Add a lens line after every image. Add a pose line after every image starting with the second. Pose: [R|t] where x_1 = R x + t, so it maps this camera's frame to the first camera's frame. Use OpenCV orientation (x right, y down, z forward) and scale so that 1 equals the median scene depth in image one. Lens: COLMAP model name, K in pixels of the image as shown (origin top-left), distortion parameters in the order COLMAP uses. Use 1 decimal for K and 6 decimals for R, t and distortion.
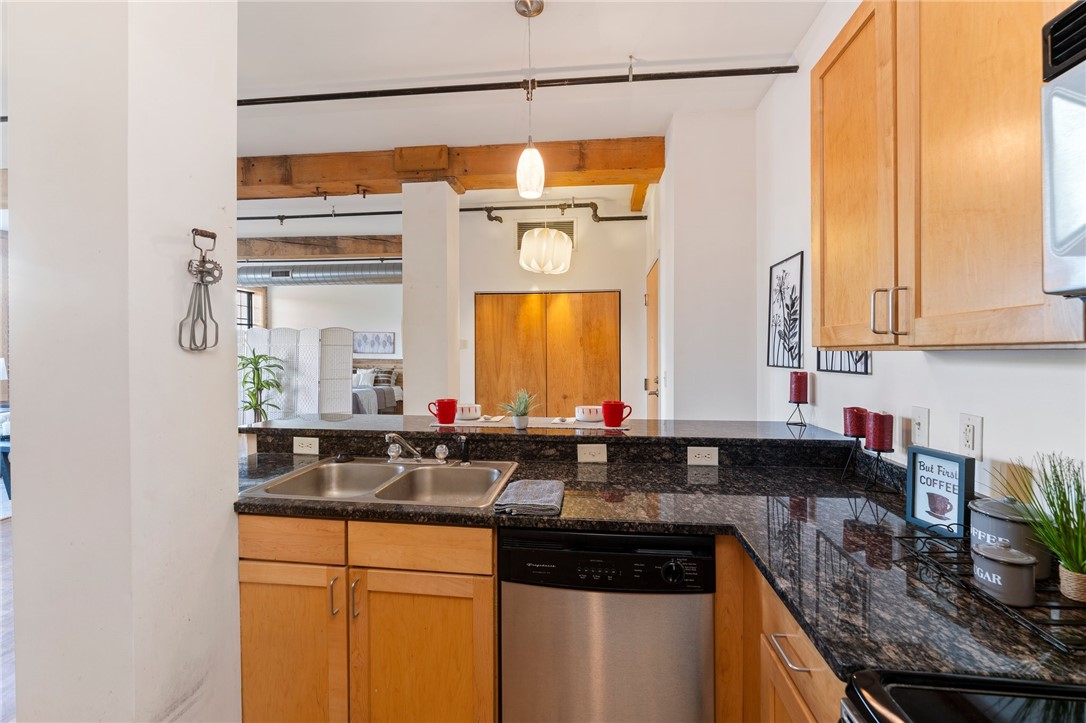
lens RADIAL K [[449.6, 0, 550.8], [0, 449.6, 355.2], [0, 0, 1]] dist [-0.001128, -0.000133]
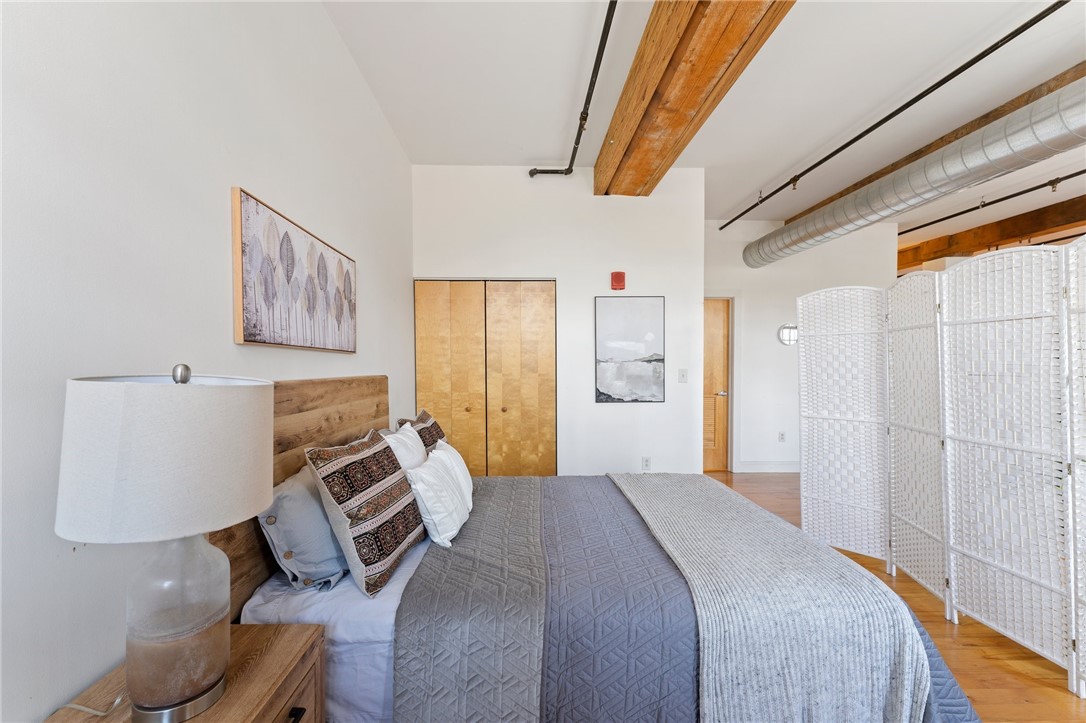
lens RADIAL K [[435.6, 0, 546.3], [0, 435.6, 356.5], [0, 0, 1]] dist [0.000502, -0.000250]
pose [[-0.142244, 0.013363, 0.989741, -3.181878], [0.008540, 0.999888, -0.012273, 0.009029], [-0.989795, 0.006707, -0.142342, 5.070375]]
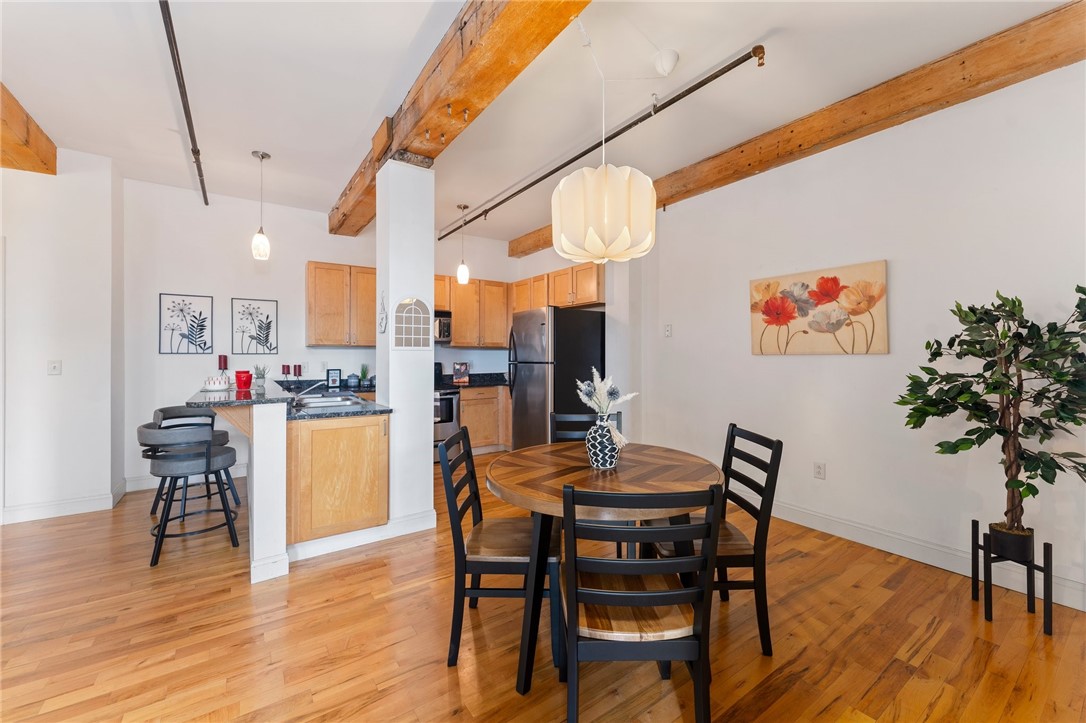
lens RADIAL K [[435.6, 0, 546.3], [0, 435.6, 356.5], [0, 0, 1]] dist [0.000502, -0.000250]
pose [[-0.661341, -0.002778, 0.750081, -2.248534], [0.004405, 0.999962, 0.007588, 0.039567], [-0.750073, 0.008322, -0.661303, 1.365113]]
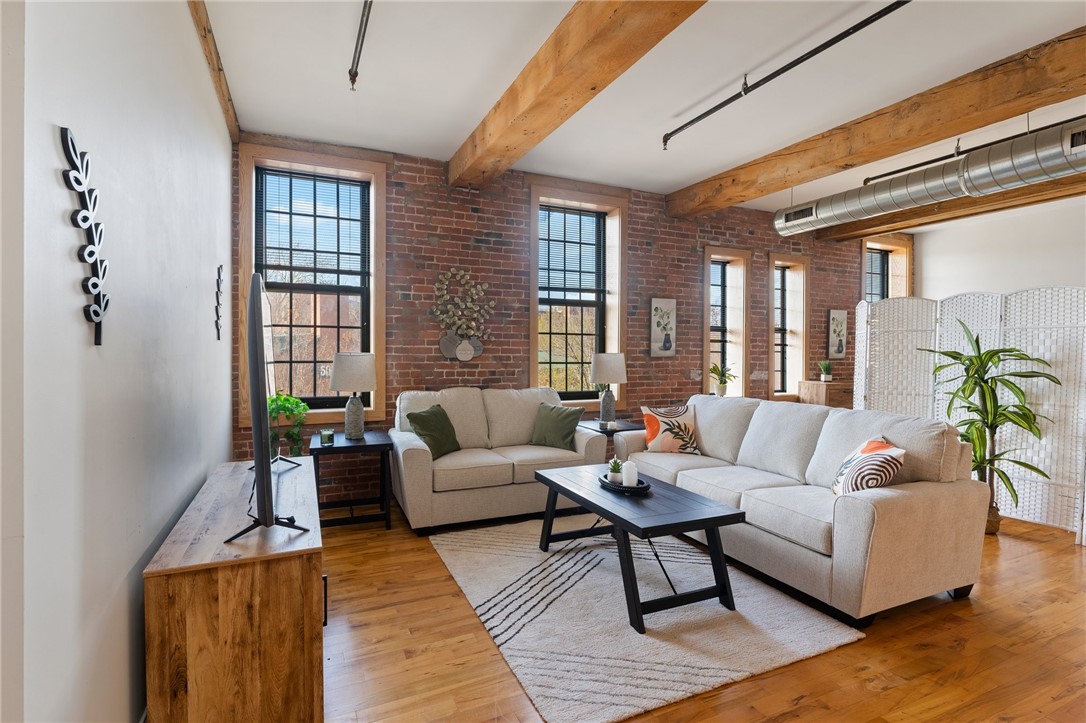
lens RADIAL K [[536.9, 0, 544.9], [0, 536.9, 358.3], [0, 0, 1]] dist [-0.002201, -0.000933]
pose [[0.517357, 0.008194, -0.855731, -1.589275], [-0.009163, 0.999950, 0.004035, 0.038654], [0.855721, 0.005753, 0.517406, 1.273749]]
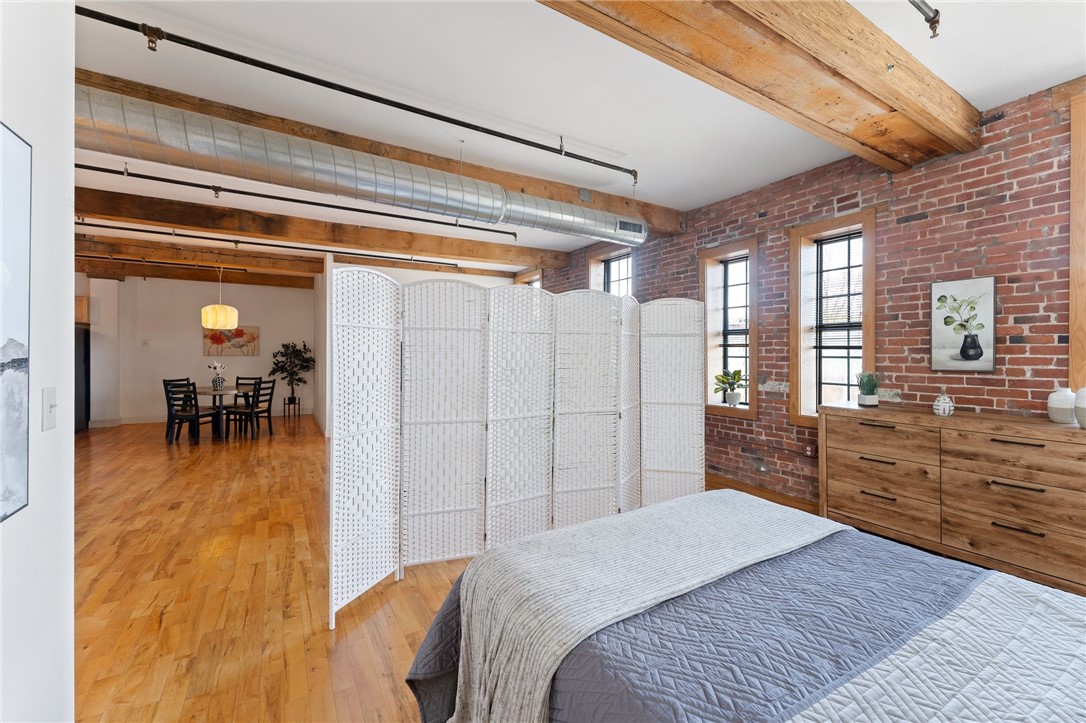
lens RADIAL K [[439.9, 0, 539.9], [0, 439.9, 356.5], [0, 0, 1]] dist [0.001004, -0.000130]
pose [[-0.799974, -0.000072, -0.600035, -1.490699], [-0.007908, 0.999914, 0.010423, -0.017239], [0.599983, 0.013083, -0.799906, 5.140270]]
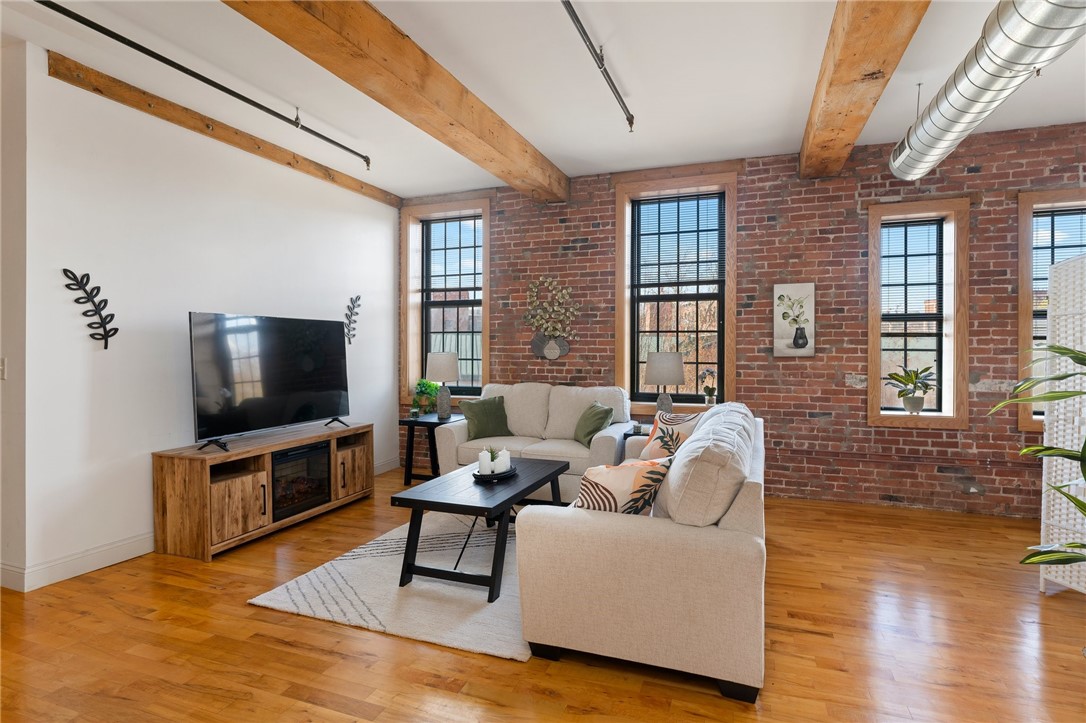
lens RADIAL K [[563.3, 0, 543.7], [0, 563.3, 356.1], [0, 0, 1]] dist [-0.003457, -0.000379]
pose [[-0.249820, 0.005950, -0.968274, -1.110087], [-0.008967, 0.999924, 0.008458, 0.023733], [0.968251, 0.010795, -0.249747, 2.920942]]
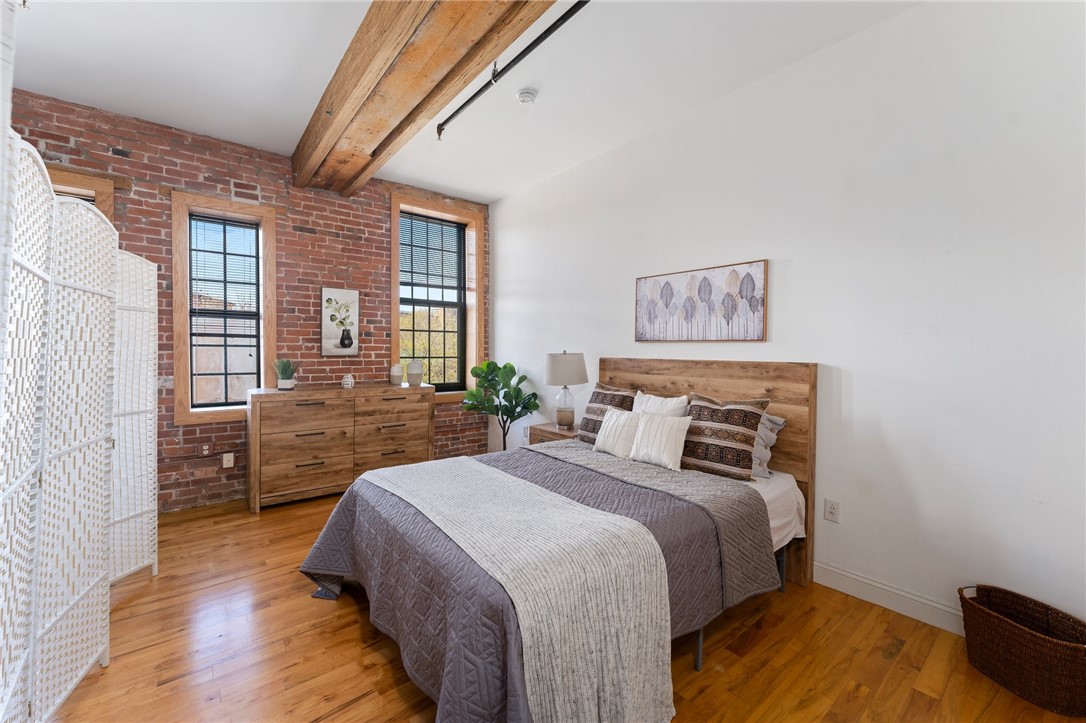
lens RADIAL K [[441.2, 0, 552.5], [0, 441.2, 355.3], [0, 0, 1]] dist [-0.000376, 0.000079]
pose [[0.721782, 0.005671, -0.692097, -1.411703], [-0.005811, 0.999981, 0.002134, 0.025913], [0.692096, 0.002482, 0.721801, 3.951829]]
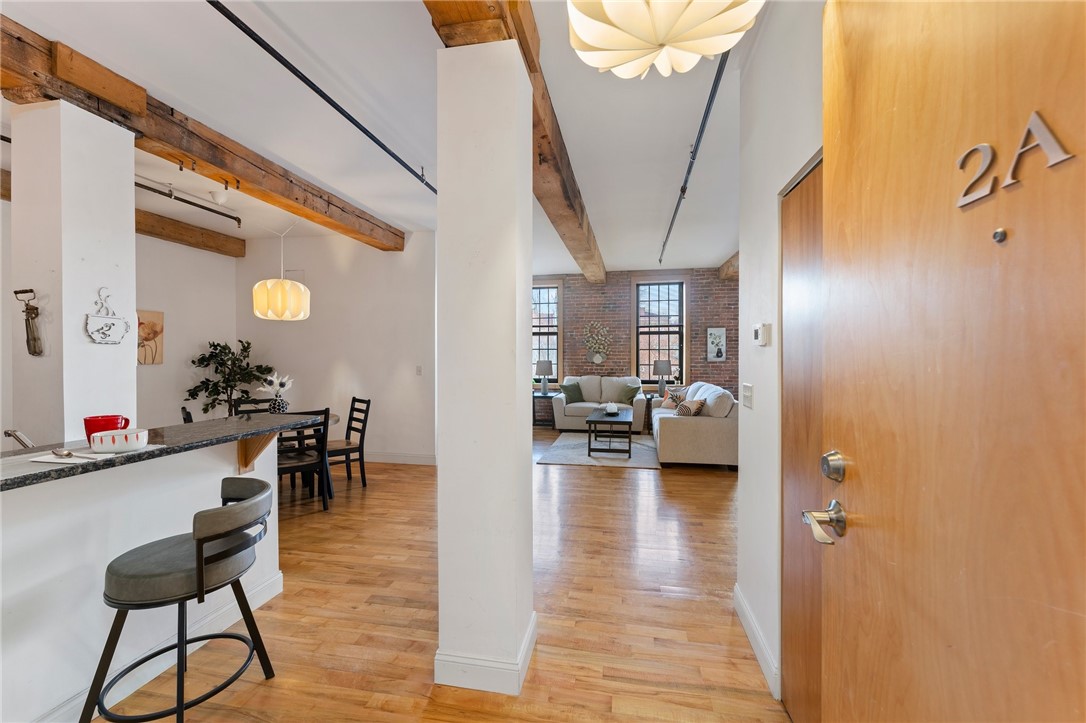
lens RADIAL K [[437.6, 0, 543.0], [0, 437.6, 362.6], [0, 0, 1]] dist [0.000528, 0.000120]
pose [[-0.087242, 0.014342, -0.996084, 0.531381], [-0.003697, 0.999885, 0.014721, -0.009217], [0.996180, 0.004967, -0.087179, 2.078622]]
